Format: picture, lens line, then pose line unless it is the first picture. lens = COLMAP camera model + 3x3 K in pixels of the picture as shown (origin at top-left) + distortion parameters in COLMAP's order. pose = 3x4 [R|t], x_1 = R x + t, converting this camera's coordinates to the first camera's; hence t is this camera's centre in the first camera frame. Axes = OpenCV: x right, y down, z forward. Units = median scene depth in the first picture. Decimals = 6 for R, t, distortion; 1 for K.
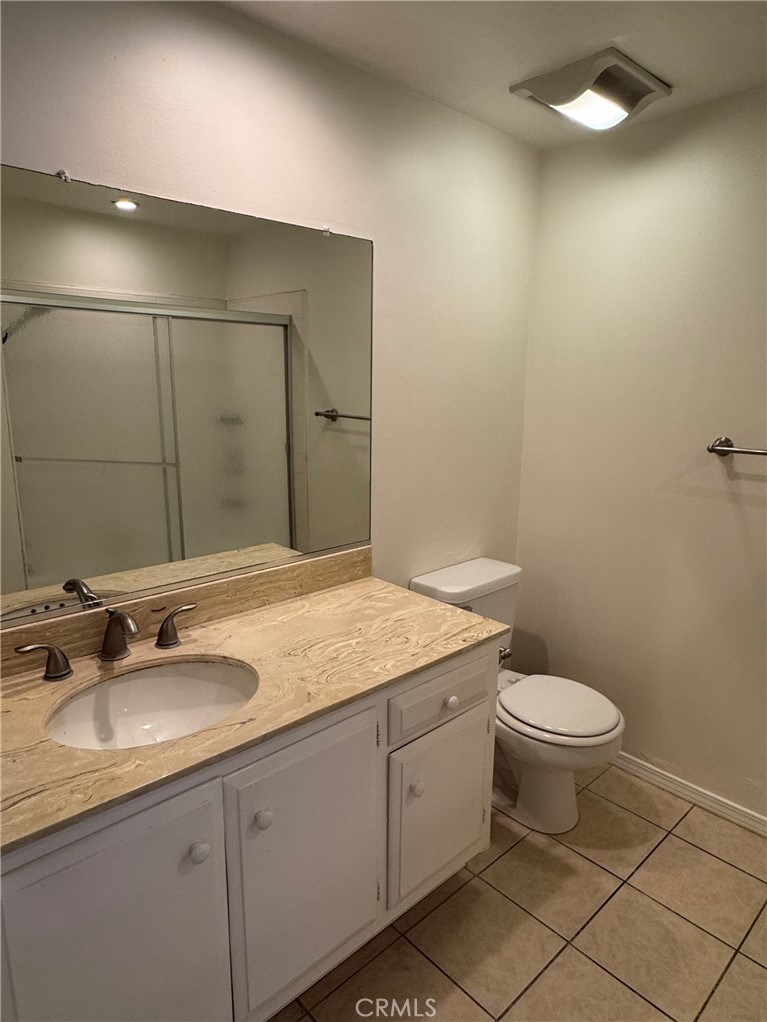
lens RADIAL K [[634.4, 0, 391.8], [0, 634.4, 509.2], [0, 0, 1]] dist [0.001976, -0.001719]
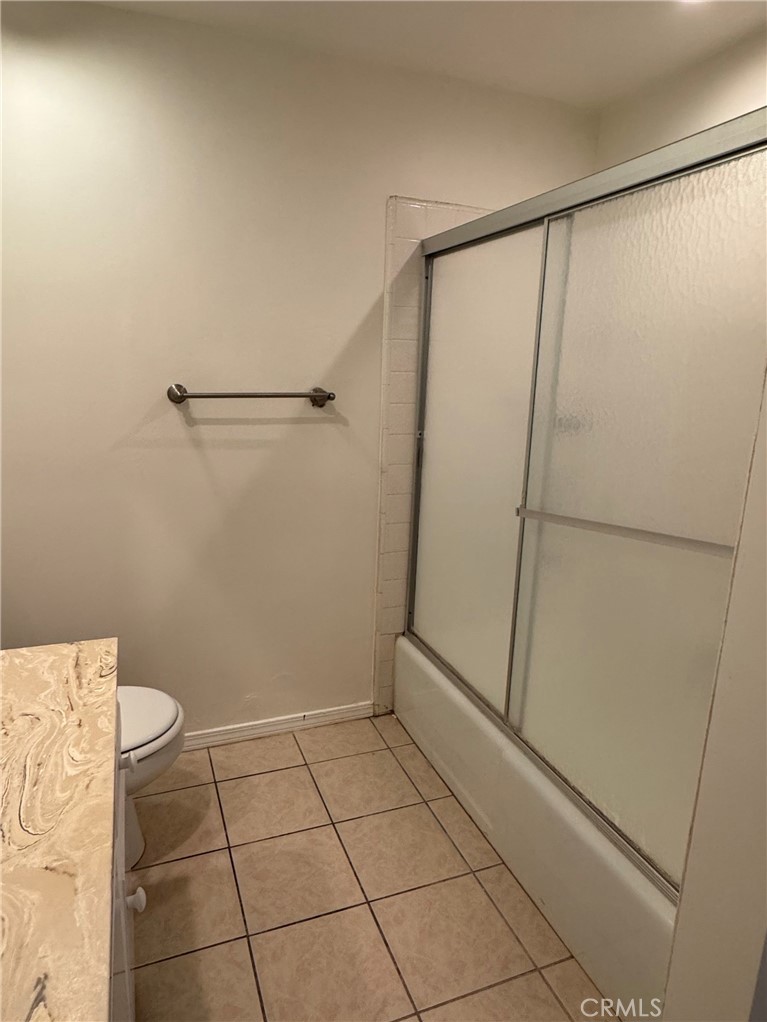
lens RADIAL K [[634.4, 0, 381.5], [0, 634.4, 511.8], [0, 0, 1]] dist [0.001976, -0.001719]
pose [[0.377194, -0.211657, 0.901624, -0.318099], [0.164287, 0.973387, 0.159774, -0.027579], [-0.911447, 0.087859, 0.401928, 0.367081]]
